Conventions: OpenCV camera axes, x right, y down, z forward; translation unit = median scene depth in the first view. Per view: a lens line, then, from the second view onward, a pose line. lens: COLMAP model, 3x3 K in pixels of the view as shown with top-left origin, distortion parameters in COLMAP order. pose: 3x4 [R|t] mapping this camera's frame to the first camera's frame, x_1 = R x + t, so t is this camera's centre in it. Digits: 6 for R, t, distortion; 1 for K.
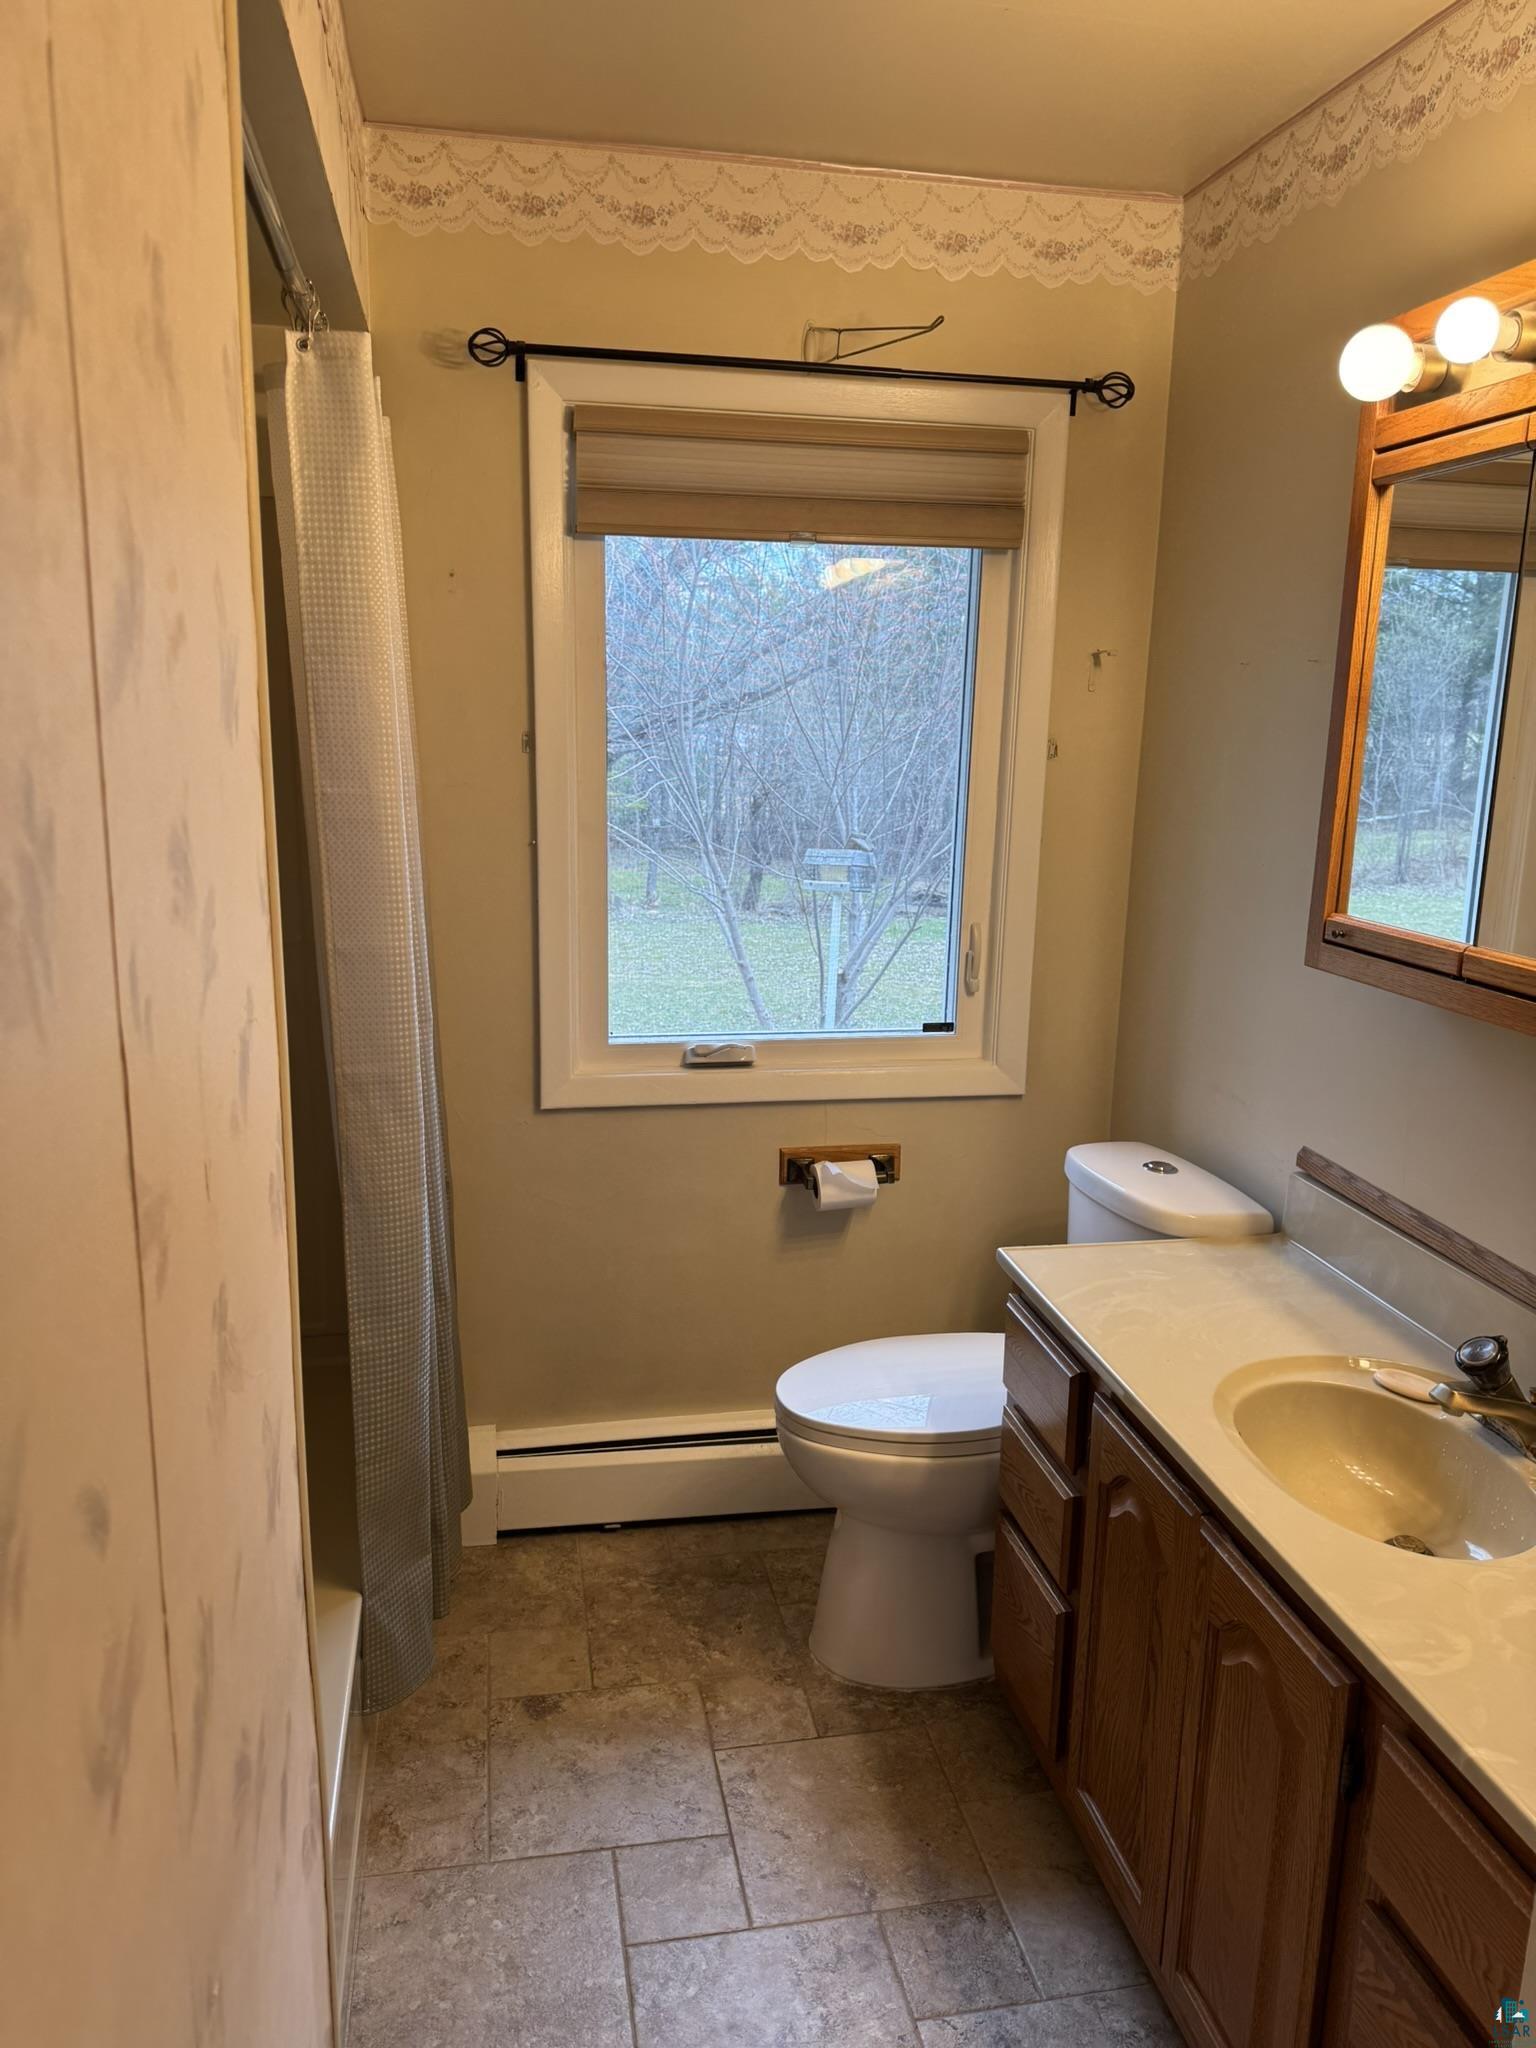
lens RADIAL K [[1442.1, 0, 768.0], [0, 1442.1, 1024.0], [0, 0, 1]] dist [0.060056, -0.082087]
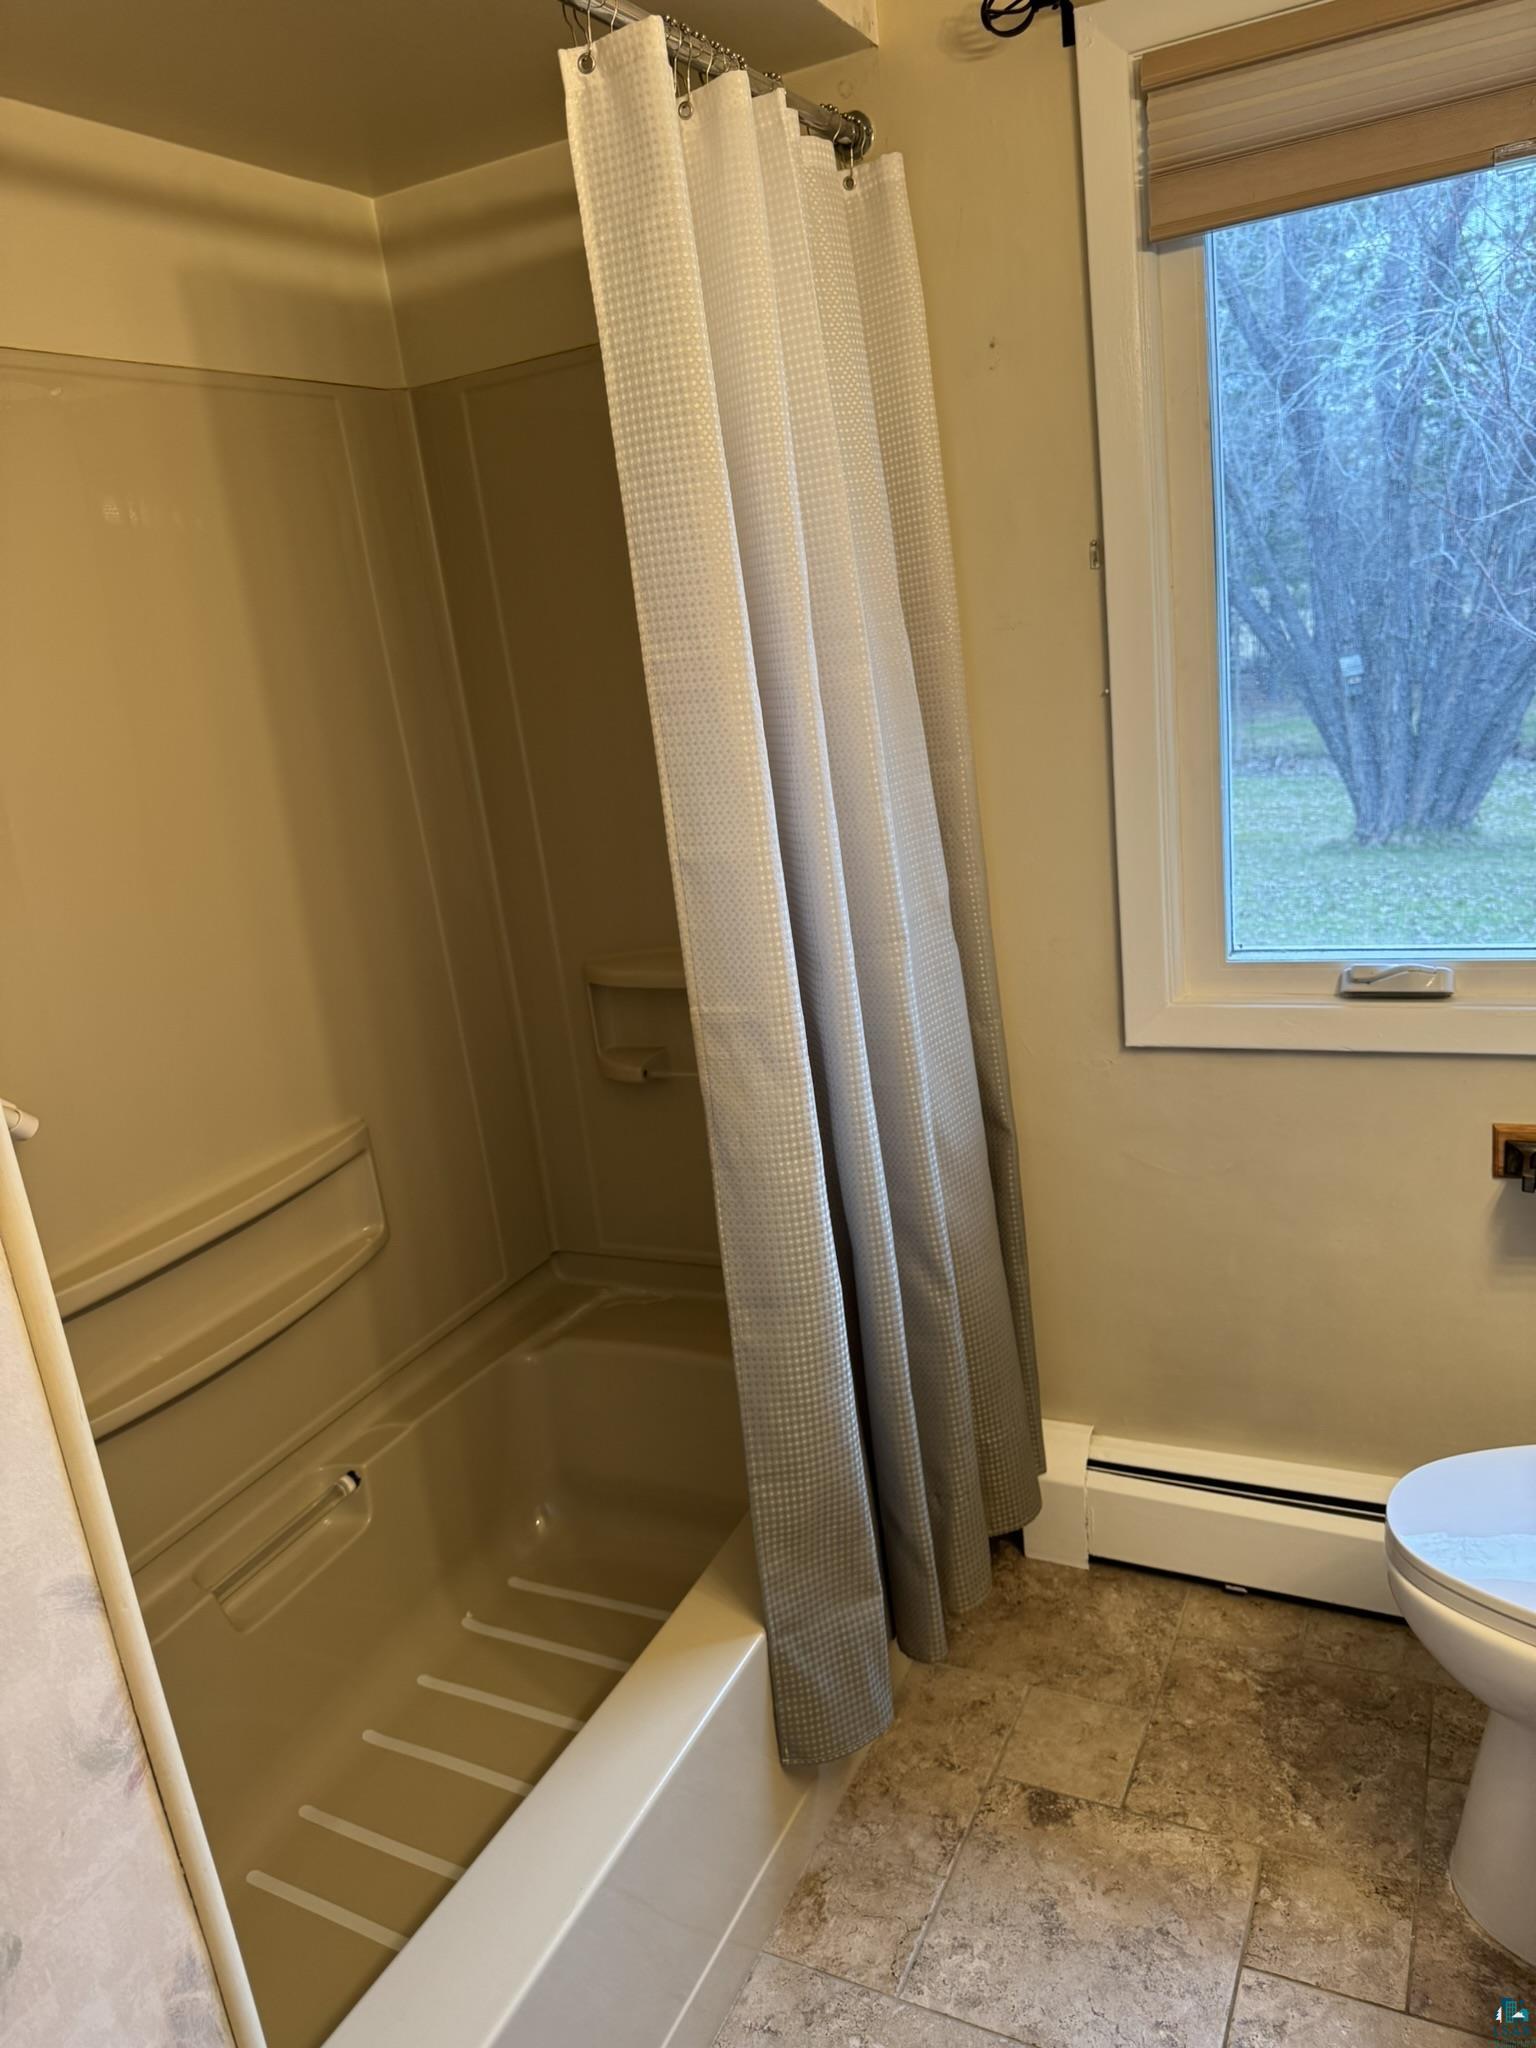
lens RADIAL K [[1470.1, 0, 768.0], [0, 1470.1, 1024.0], [0, 0, 1]] dist [0.002961, -0.005642]
pose [[0.791168, 0.051835, -0.609398, 0.181702], [0.004276, 0.995909, 0.090263, -0.025730], [0.611584, -0.074019, 0.787710, 0.302421]]
